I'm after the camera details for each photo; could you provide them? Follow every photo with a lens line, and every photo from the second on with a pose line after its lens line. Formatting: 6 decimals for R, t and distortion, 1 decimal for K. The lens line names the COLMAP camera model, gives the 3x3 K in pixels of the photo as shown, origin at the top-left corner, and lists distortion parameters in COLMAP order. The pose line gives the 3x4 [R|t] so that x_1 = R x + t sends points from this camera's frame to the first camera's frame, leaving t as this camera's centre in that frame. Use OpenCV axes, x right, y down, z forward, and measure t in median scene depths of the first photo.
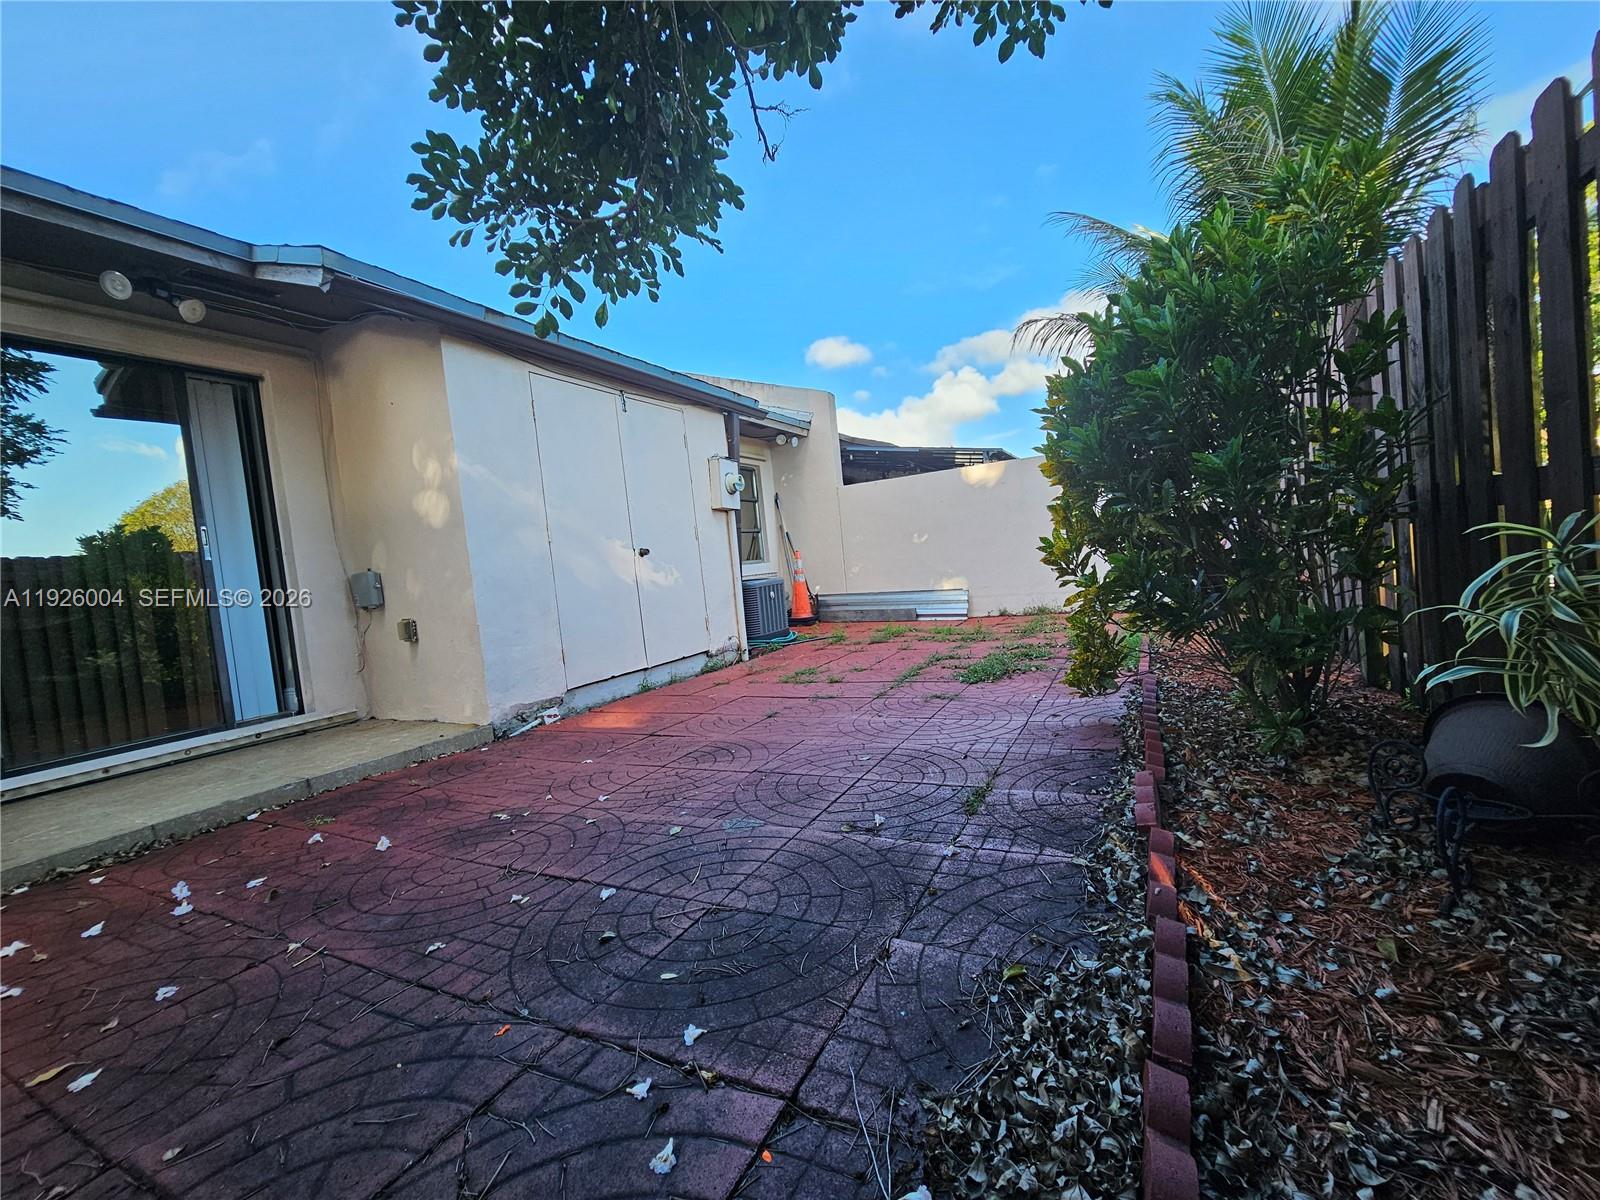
lens RADIAL K [[656.8, 0, 806.6], [0, 656.8, 594.1], [0, 0, 1]] dist [0.000344, -0.001060]
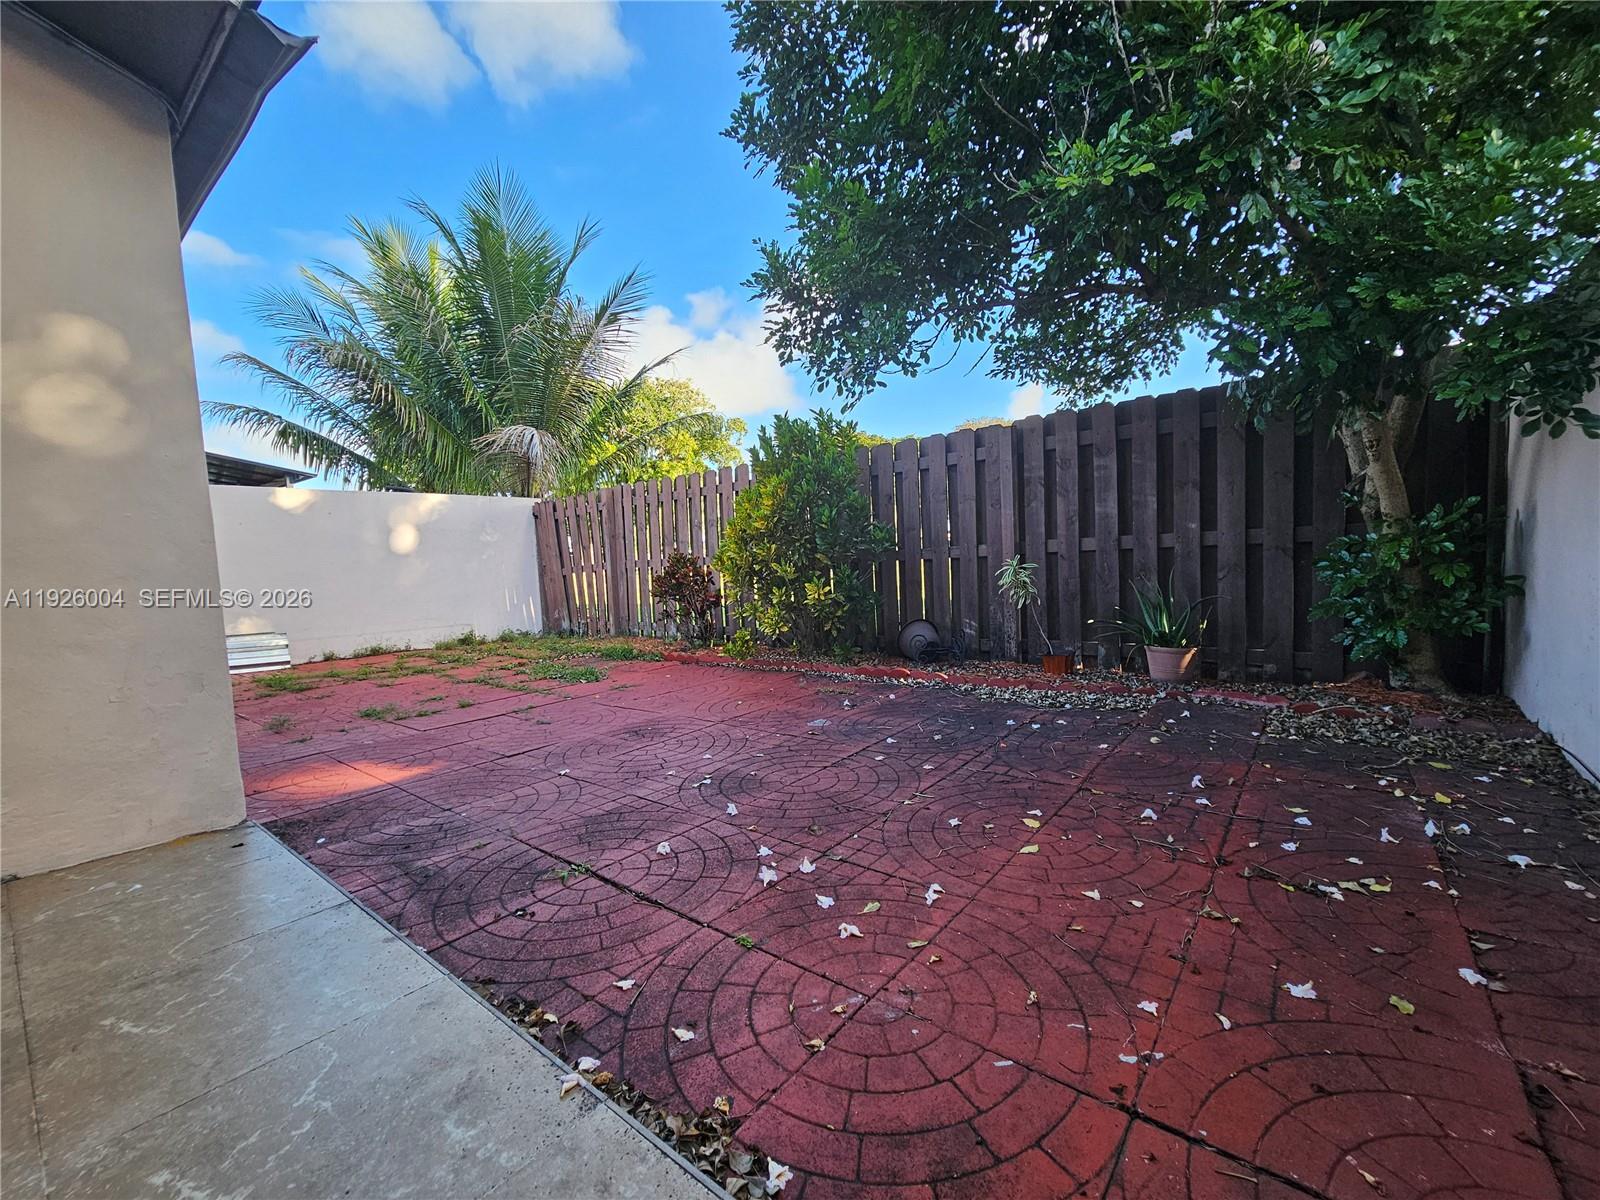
lens RADIAL K [[656.8, 0, 806.6], [0, 656.8, 594.1], [0, 0, 1]] dist [0.000344, -0.001060]
pose [[0.197187, 0.032336, 0.979833, -1.495339], [0.067335, 0.996649, -0.046442, 0.093876], [-0.978051, 0.075135, 0.194349, 0.606783]]
